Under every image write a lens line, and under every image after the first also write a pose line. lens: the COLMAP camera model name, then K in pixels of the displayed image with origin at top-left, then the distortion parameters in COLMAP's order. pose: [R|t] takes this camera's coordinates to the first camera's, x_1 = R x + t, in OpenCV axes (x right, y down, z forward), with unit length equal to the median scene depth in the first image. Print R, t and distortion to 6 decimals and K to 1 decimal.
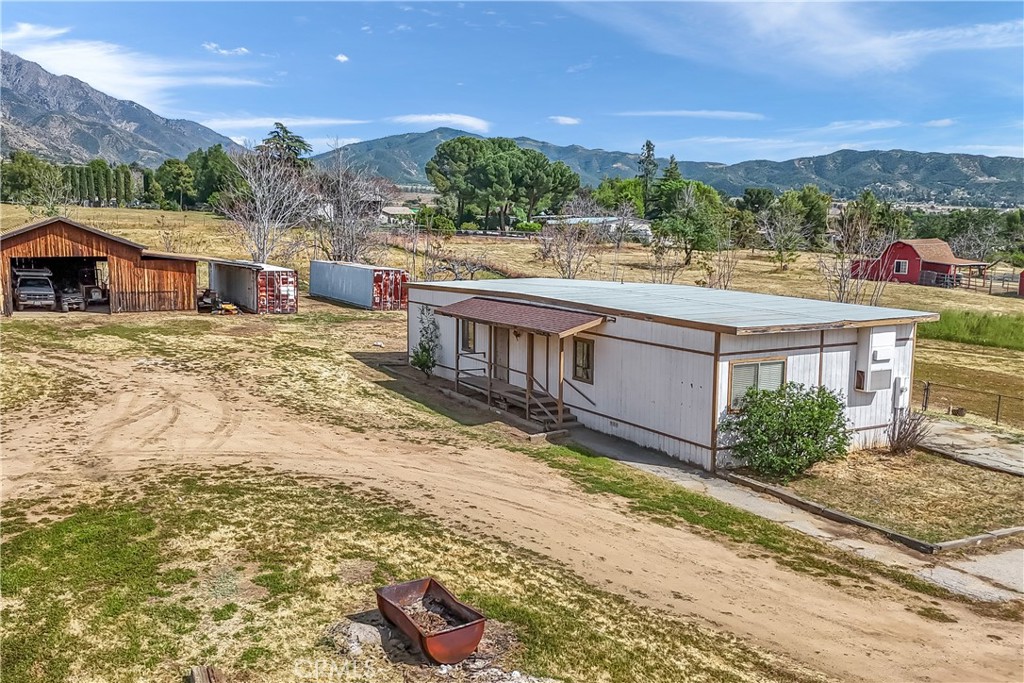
lens RADIAL K [[943.3, 0, 475.0], [0, 943.3, 342.1], [0, 0, 1]] dist [0.113506, -0.149058]
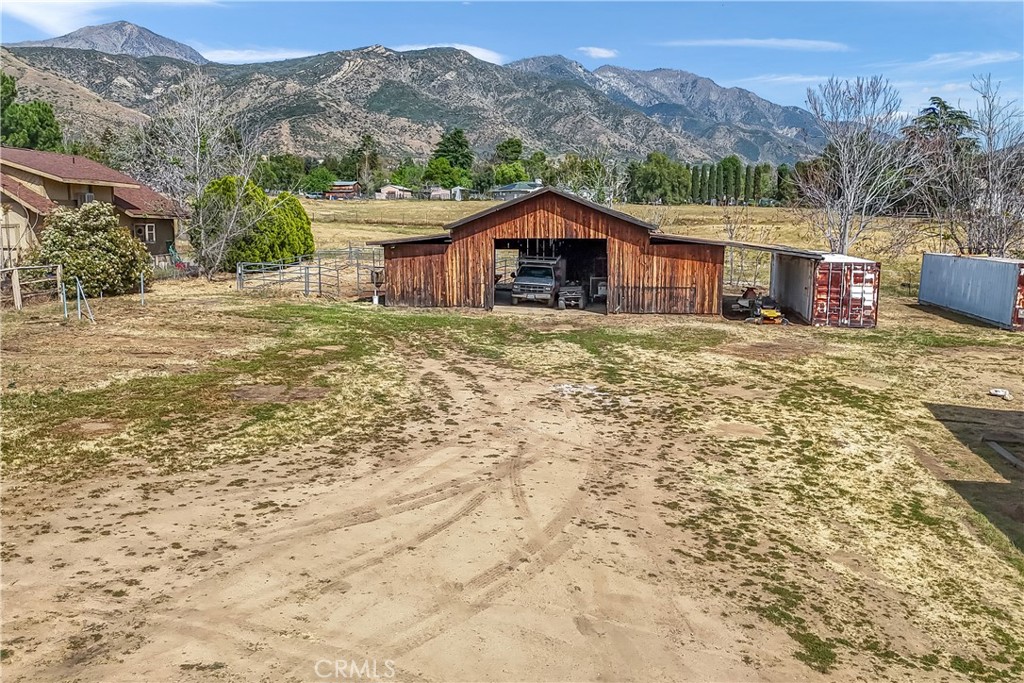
lens RADIAL K [[943.3, 0, 475.0], [0, 943.3, 342.1], [0, 0, 1]] dist [0.113506, -0.149058]
pose [[0.792708, 0.071526, -0.605390, -0.005807], [-0.074849, 0.996999, 0.019786, -0.013990], [0.604989, 0.029629, 0.795683, 0.324951]]
